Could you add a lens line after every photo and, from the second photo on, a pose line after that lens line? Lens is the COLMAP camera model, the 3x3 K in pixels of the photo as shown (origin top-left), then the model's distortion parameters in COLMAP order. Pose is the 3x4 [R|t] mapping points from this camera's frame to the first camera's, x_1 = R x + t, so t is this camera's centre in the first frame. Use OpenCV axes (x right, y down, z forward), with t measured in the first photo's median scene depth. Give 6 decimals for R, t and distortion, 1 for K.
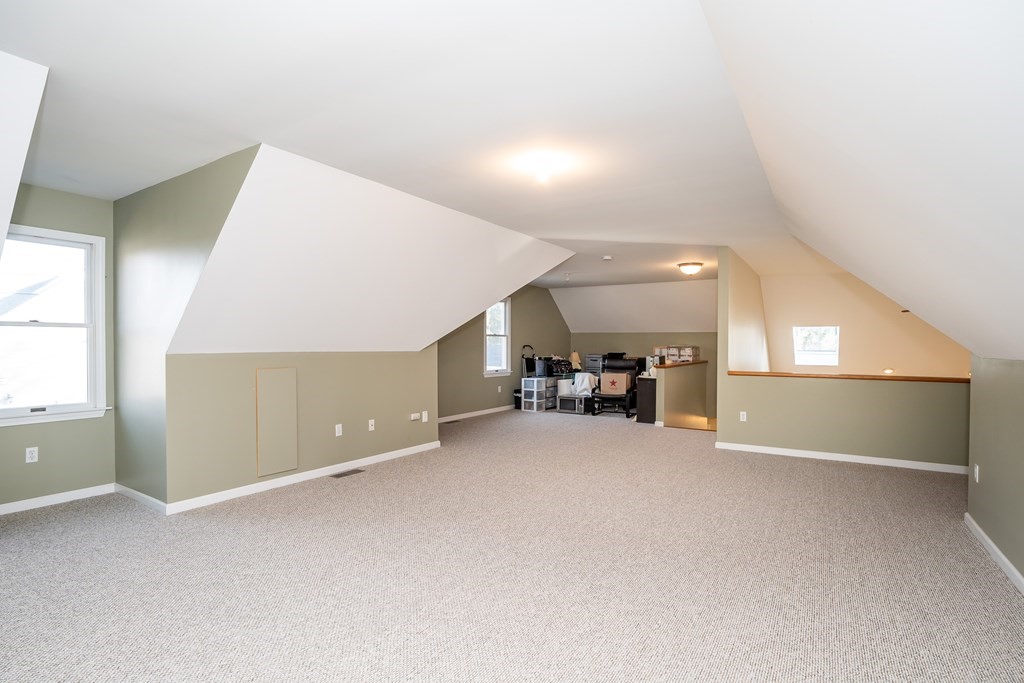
lens RADIAL K [[484.4, 0, 512.0], [0, 484.4, 341.5], [0, 0, 1]] dist [-0.000437, -0.000090]
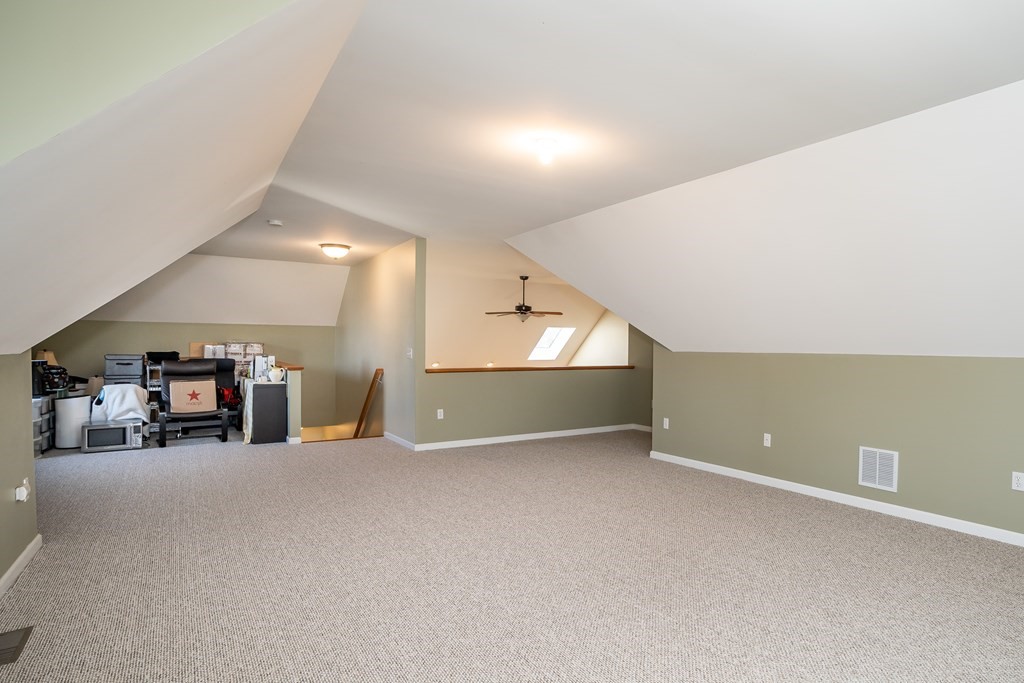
lens RADIAL K [[598.6, 0, 510.7], [0, 598.6, 358.7], [0, 0, 1]] dist [0.047389, -0.000211]
pose [[0.482632, -0.024843, 0.875471, -0.400255], [-0.009129, 0.999401, 0.033392, -0.000536], [-0.875776, -0.024108, 0.482116, 0.220786]]
